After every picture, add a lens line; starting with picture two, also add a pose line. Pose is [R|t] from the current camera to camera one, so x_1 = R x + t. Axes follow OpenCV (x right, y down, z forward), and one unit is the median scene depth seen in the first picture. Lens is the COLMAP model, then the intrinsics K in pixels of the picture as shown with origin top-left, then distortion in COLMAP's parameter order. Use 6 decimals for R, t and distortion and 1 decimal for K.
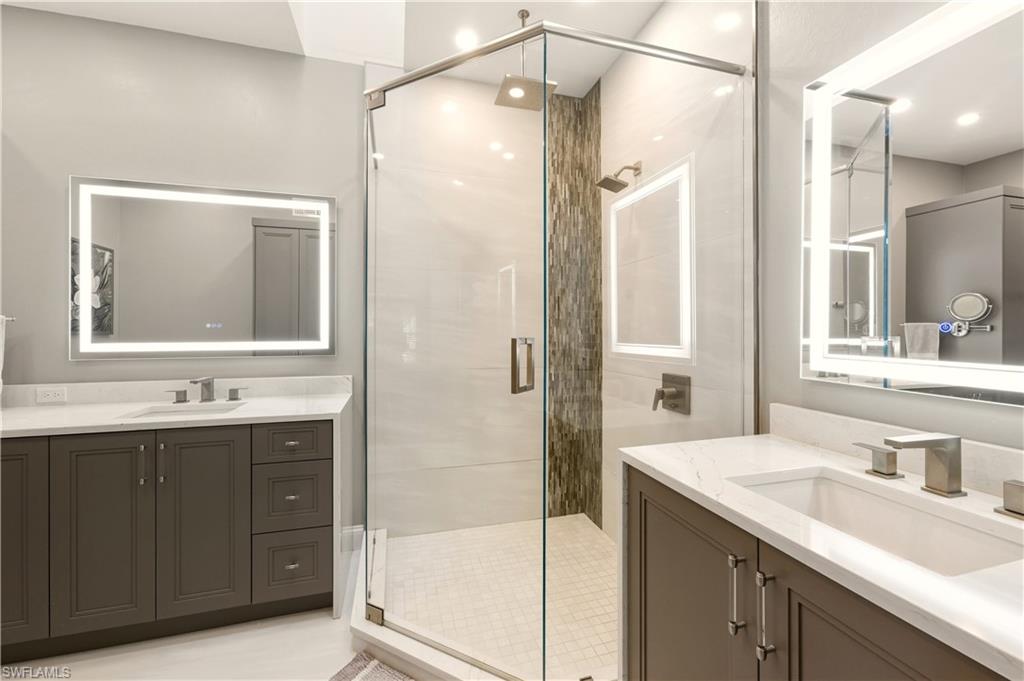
lens RADIAL K [[417.2, 0, 515.4], [0, 417.2, 332.4], [0, 0, 1]] dist [-0.001878, 0.001252]
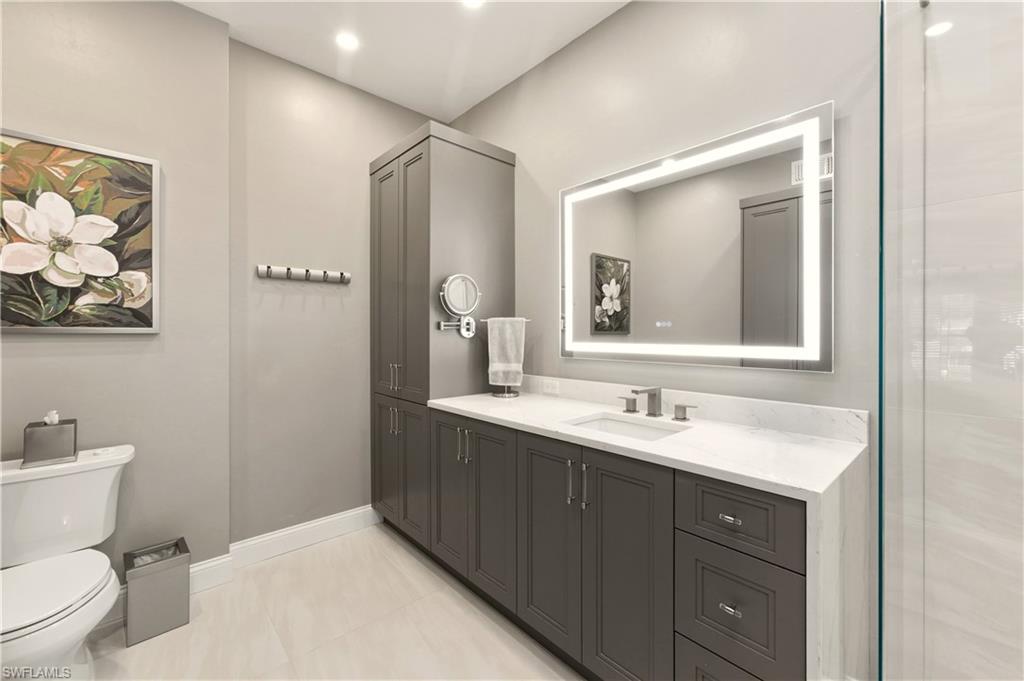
lens RADIAL K [[417.2, 0, 519.1], [0, 417.2, 331.1], [0, 0, 1]] dist [-0.001878, 0.001252]
pose [[0.444093, 0.001799, -0.895979, -0.110882], [-0.004358, 0.999990, -0.000153, -0.001341], [0.895970, 0.003973, 0.444096, 0.378036]]
